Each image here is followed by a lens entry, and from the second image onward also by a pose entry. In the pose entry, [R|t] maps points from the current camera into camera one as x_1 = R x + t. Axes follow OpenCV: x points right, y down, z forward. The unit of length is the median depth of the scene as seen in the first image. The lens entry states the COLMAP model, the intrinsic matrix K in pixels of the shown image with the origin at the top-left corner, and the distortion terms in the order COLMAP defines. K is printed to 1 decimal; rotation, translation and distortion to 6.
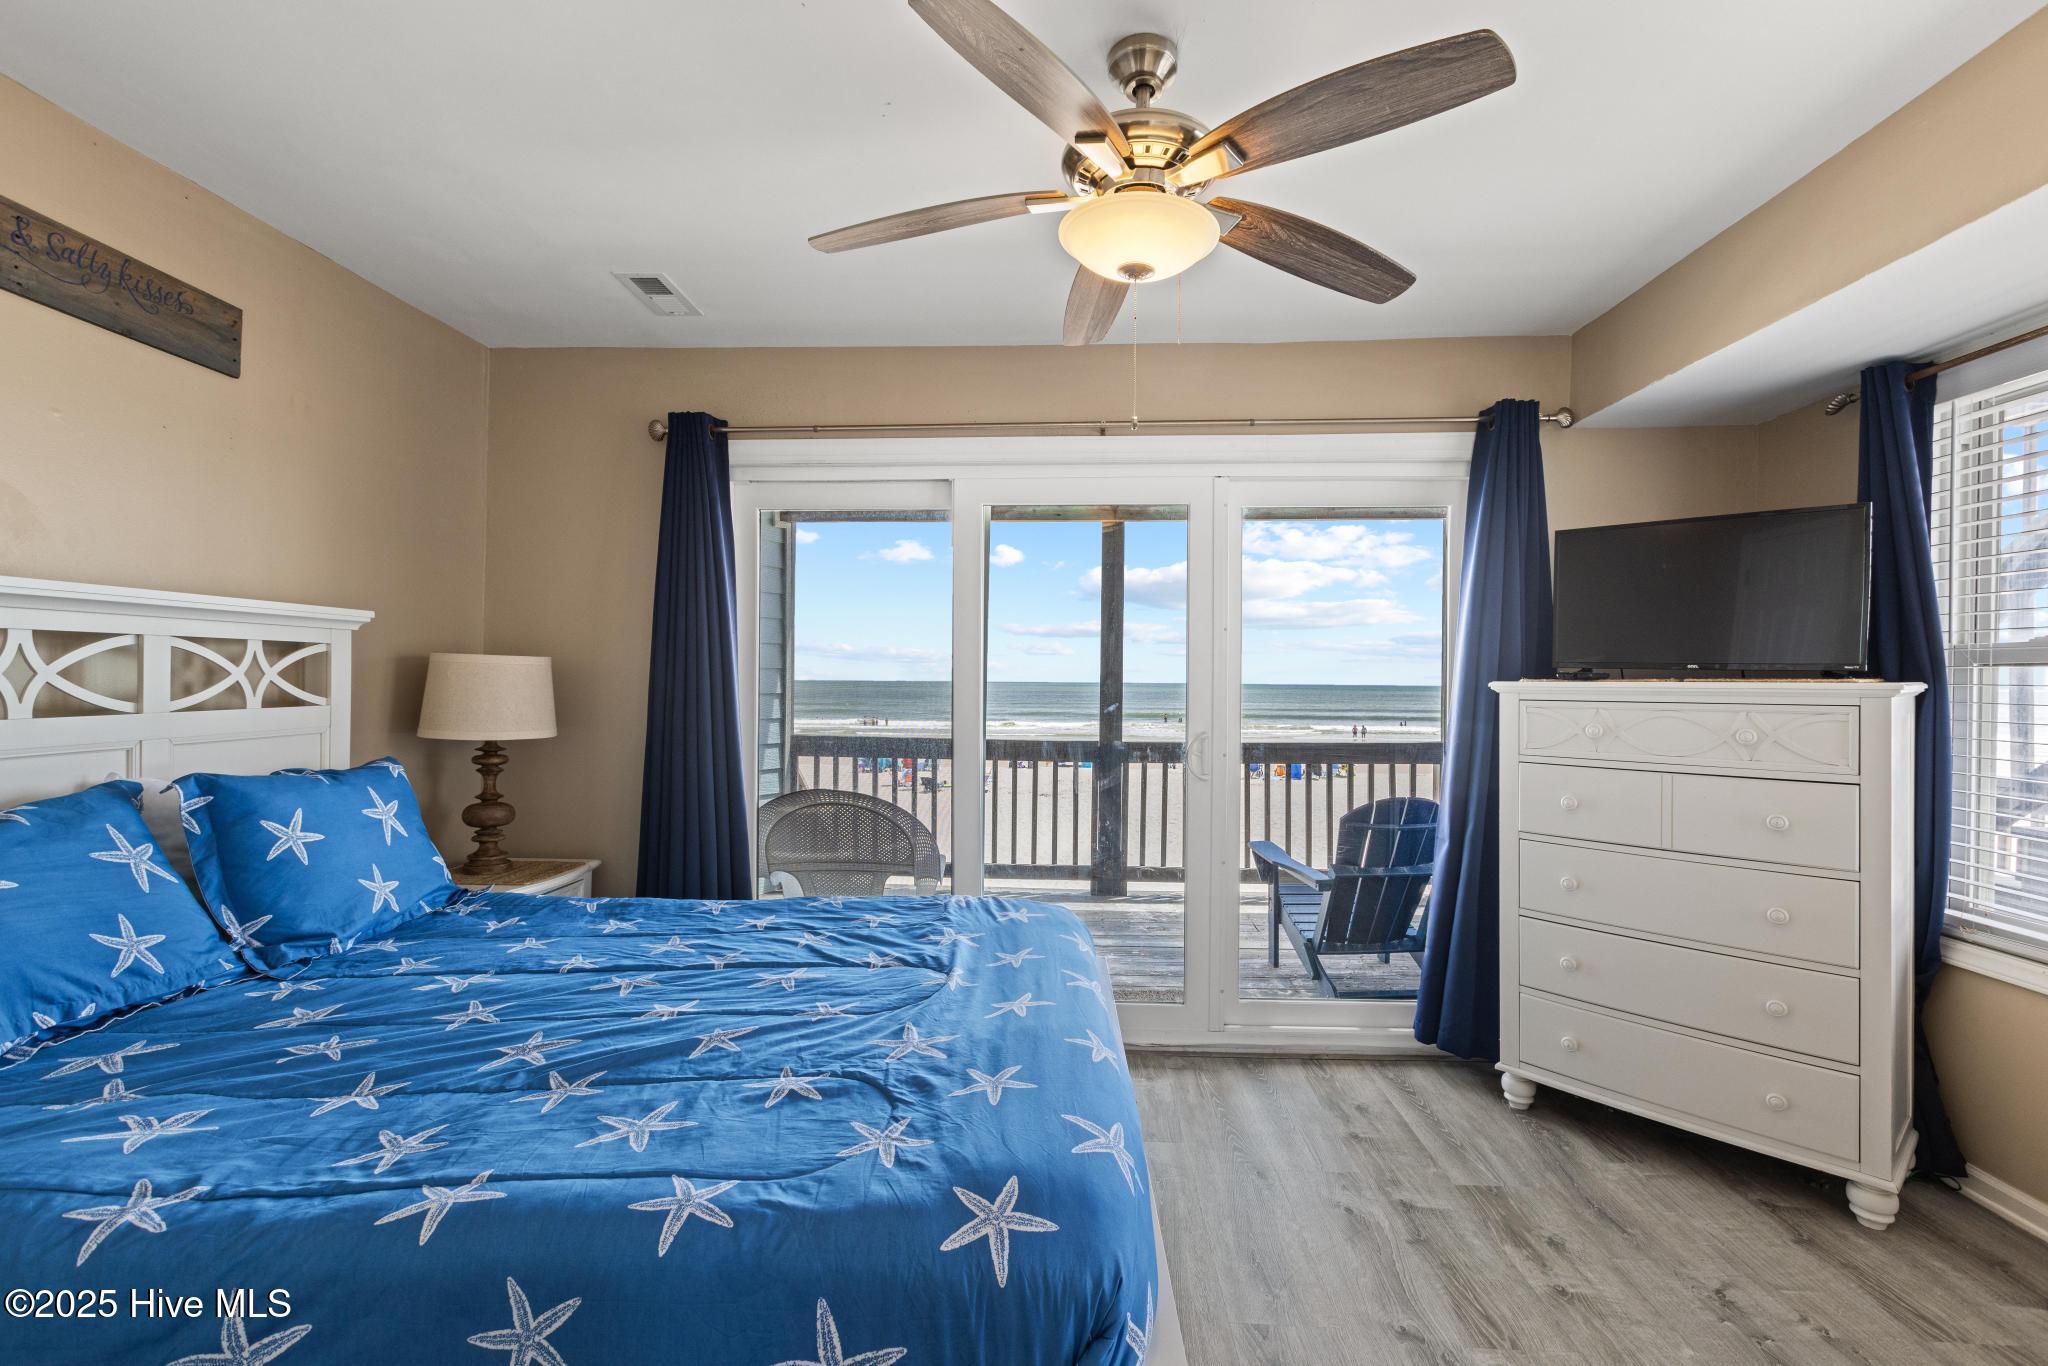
lens RADIAL K [[947.5, 0, 1016.6], [0, 947.5, 685.1], [0, 0, 1]] dist [0.016746, 0.008891]
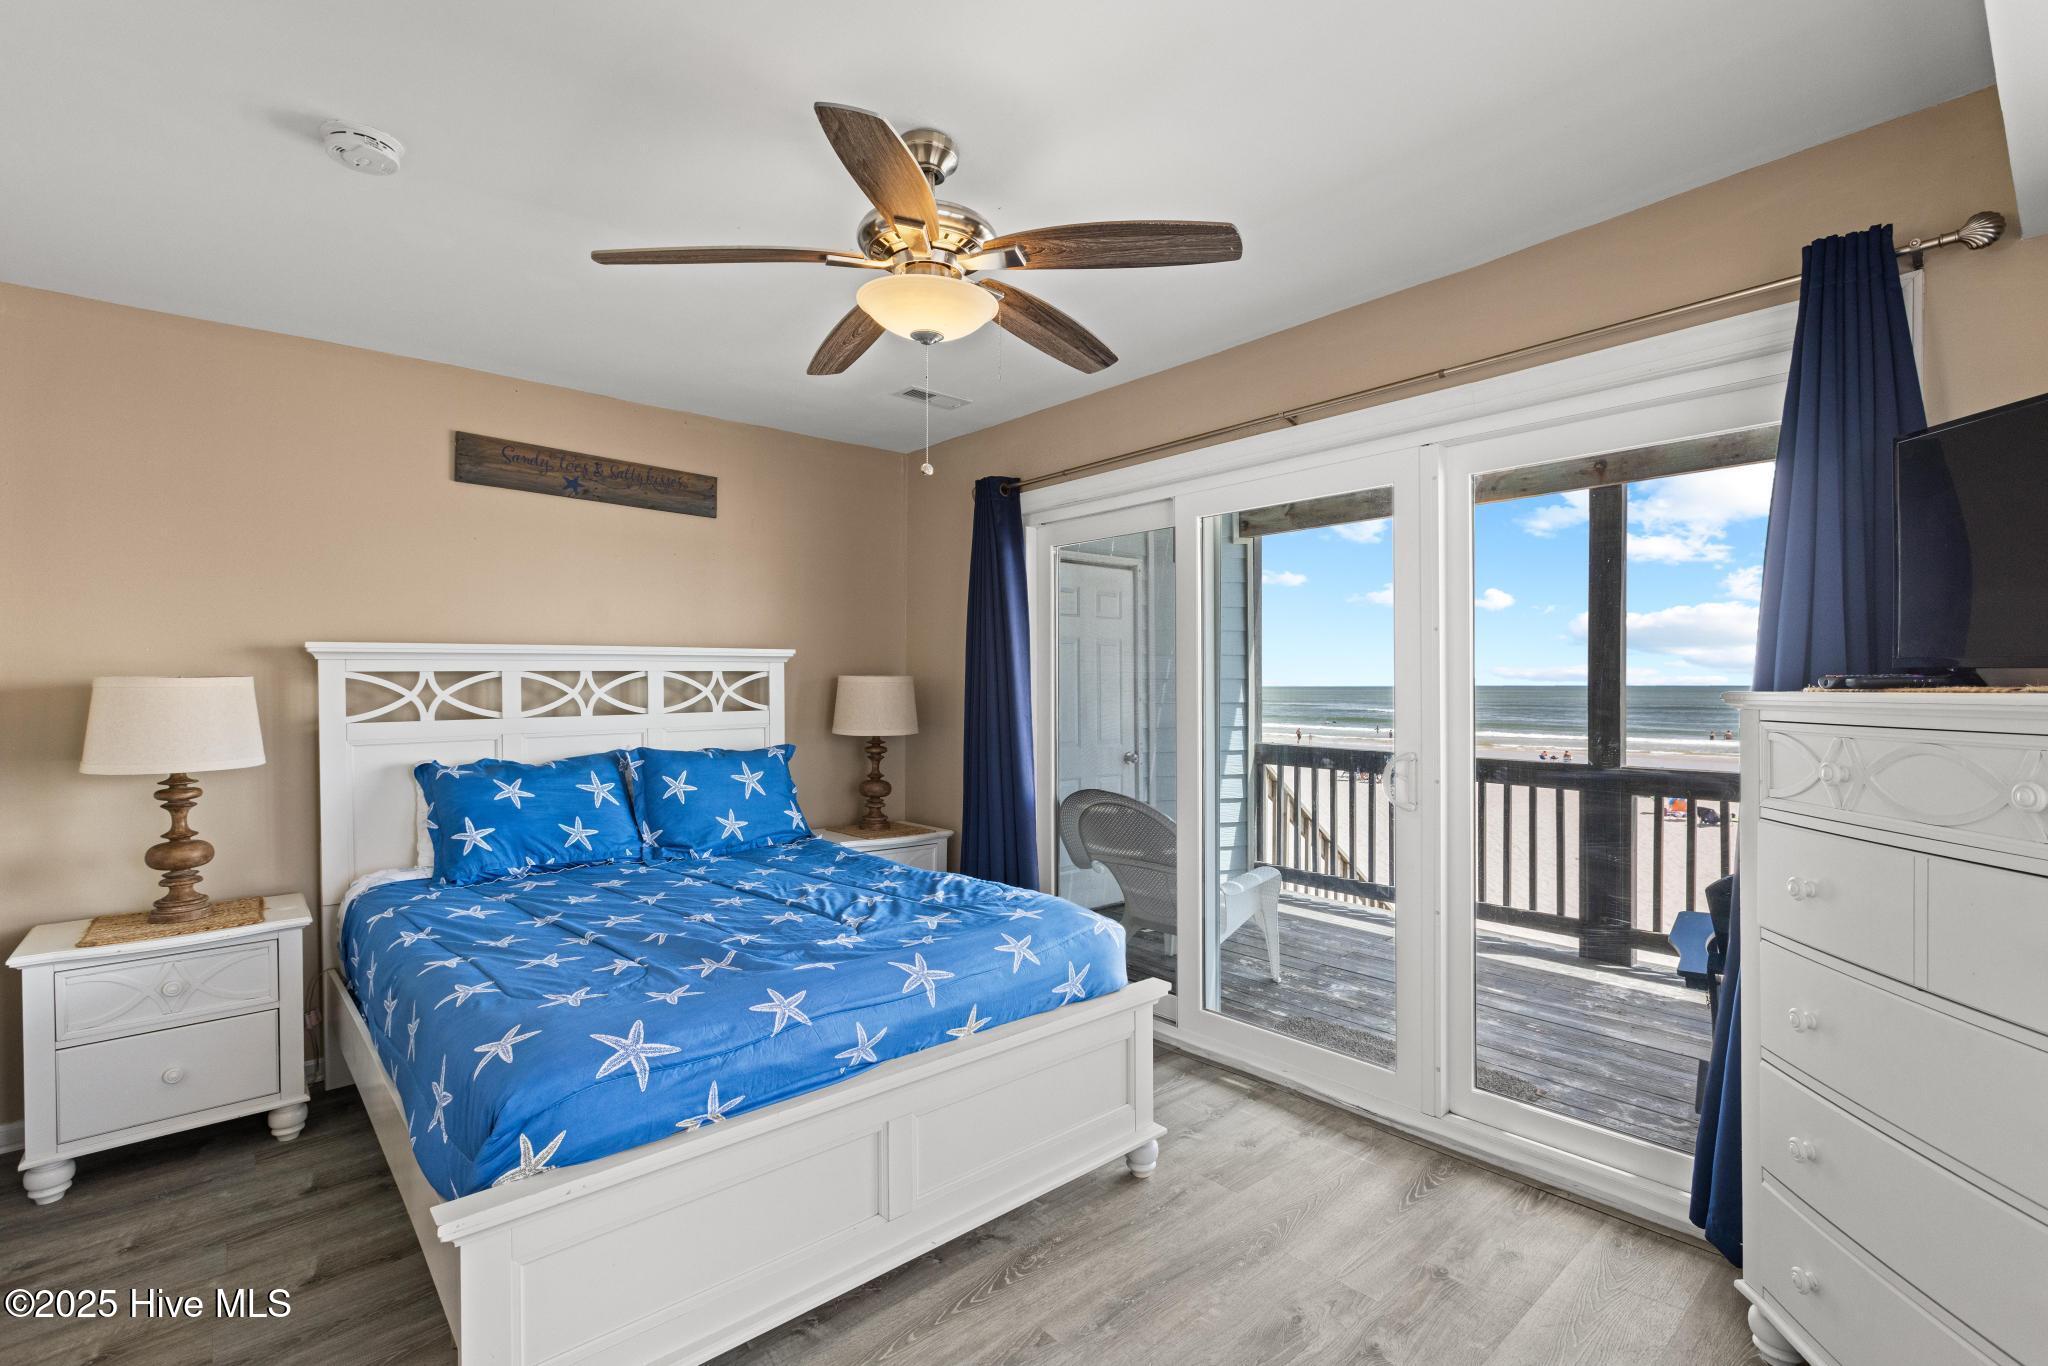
lens RADIAL K [[947.5, 0, 1016.6], [0, 947.5, 685.1], [0, 0, 1]] dist [0.016746, 0.008891]
pose [[0.690370, -0.009625, -0.723392, 0.649387], [0.004701, 0.999950, -0.008818, -0.004441], [0.723441, 0.002687, 0.690381, 0.192050]]
